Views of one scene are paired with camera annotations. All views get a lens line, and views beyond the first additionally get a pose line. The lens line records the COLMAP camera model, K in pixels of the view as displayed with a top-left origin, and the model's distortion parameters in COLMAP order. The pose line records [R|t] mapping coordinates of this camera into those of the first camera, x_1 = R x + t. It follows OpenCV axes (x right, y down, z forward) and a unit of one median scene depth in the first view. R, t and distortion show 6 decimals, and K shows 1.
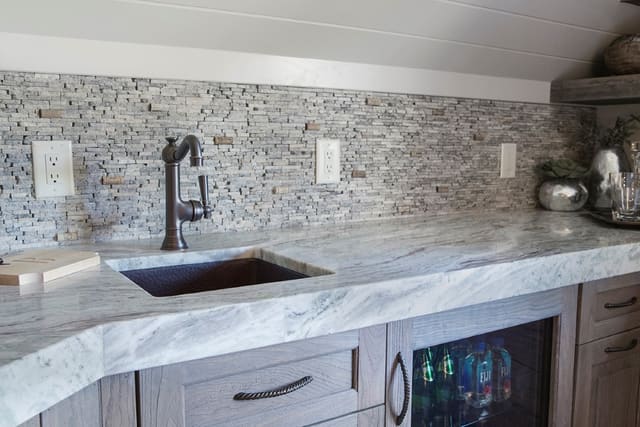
lens RADIAL K [[579.9, 0, 320.0], [0, 579.9, 213.5], [0, 0, 1]] dist [-0.008812, -0.006896]
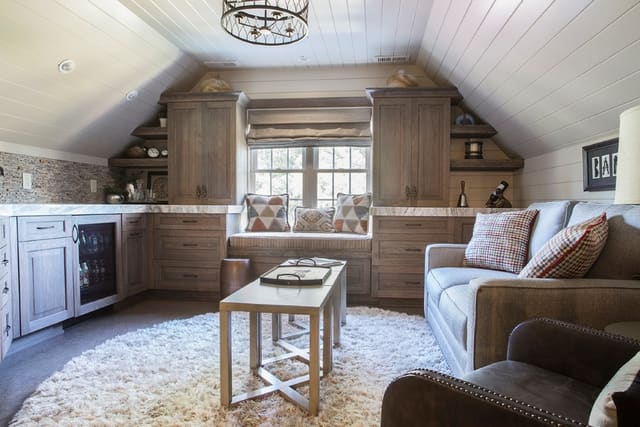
lens RADIAL K [[397.0, 0, 320.0], [0, 397.0, 213.5], [0, 0, 1]] dist [0.001161, 0.001473]
pose [[0.640814, -0.026030, 0.767255, -0.505366], [0.094734, 0.994468, -0.045384, 0.260806], [-0.761829, 0.101767, 0.639735, -1.172184]]
